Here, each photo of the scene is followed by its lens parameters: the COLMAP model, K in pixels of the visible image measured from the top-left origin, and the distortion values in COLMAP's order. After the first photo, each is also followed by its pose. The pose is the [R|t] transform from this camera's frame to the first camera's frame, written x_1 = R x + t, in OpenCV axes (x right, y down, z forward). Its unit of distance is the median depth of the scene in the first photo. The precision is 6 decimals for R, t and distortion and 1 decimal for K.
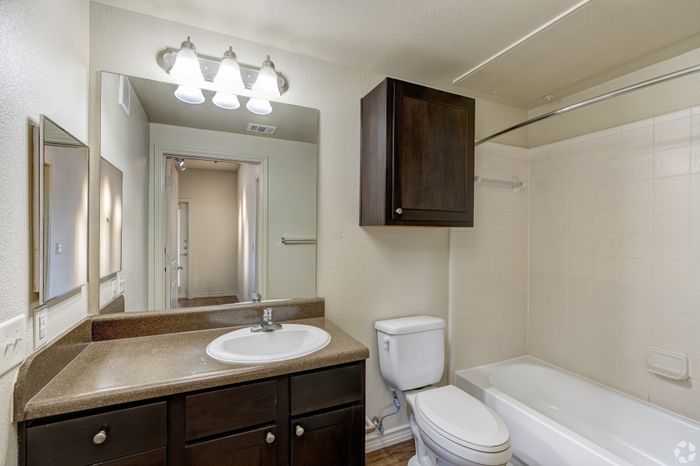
lens RADIAL K [[318.4, 0, 329.0], [0, 318.4, 237.8], [0, 0, 1]] dist [0.012112, 0.000424]
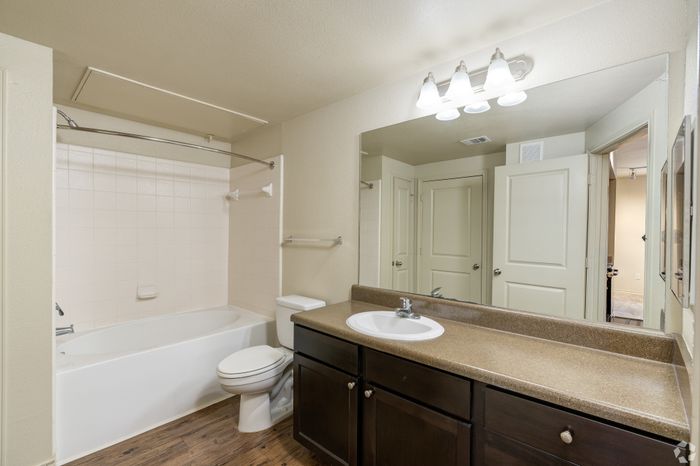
lens RADIAL K [[306.9, 0, 338.2], [0, 306.9, 238.3], [0, 0, 1]] dist [-0.011130, -0.000463]
pose [[0.405450, 0.015196, -0.913991, 0.221144], [-0.020814, 0.999756, 0.007389, -0.000033], [0.913880, 0.016028, 0.405667, 0.100839]]
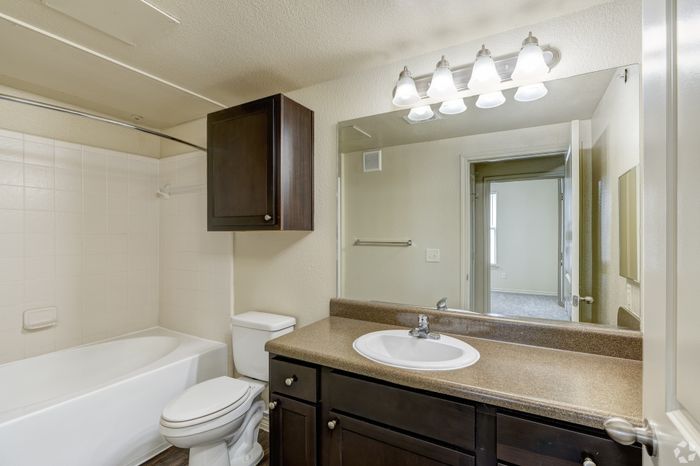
lens RADIAL K [[318.4, 0, 347.8], [0, 318.4, 231.2], [0, 0, 1]] dist [0.012112, 0.000424]
pose [[0.598657, -0.016706, -0.800831, 0.162213], [-0.010643, 0.999528, -0.028808, -0.001587], [0.800935, 0.025770, 0.598197, 0.078640]]
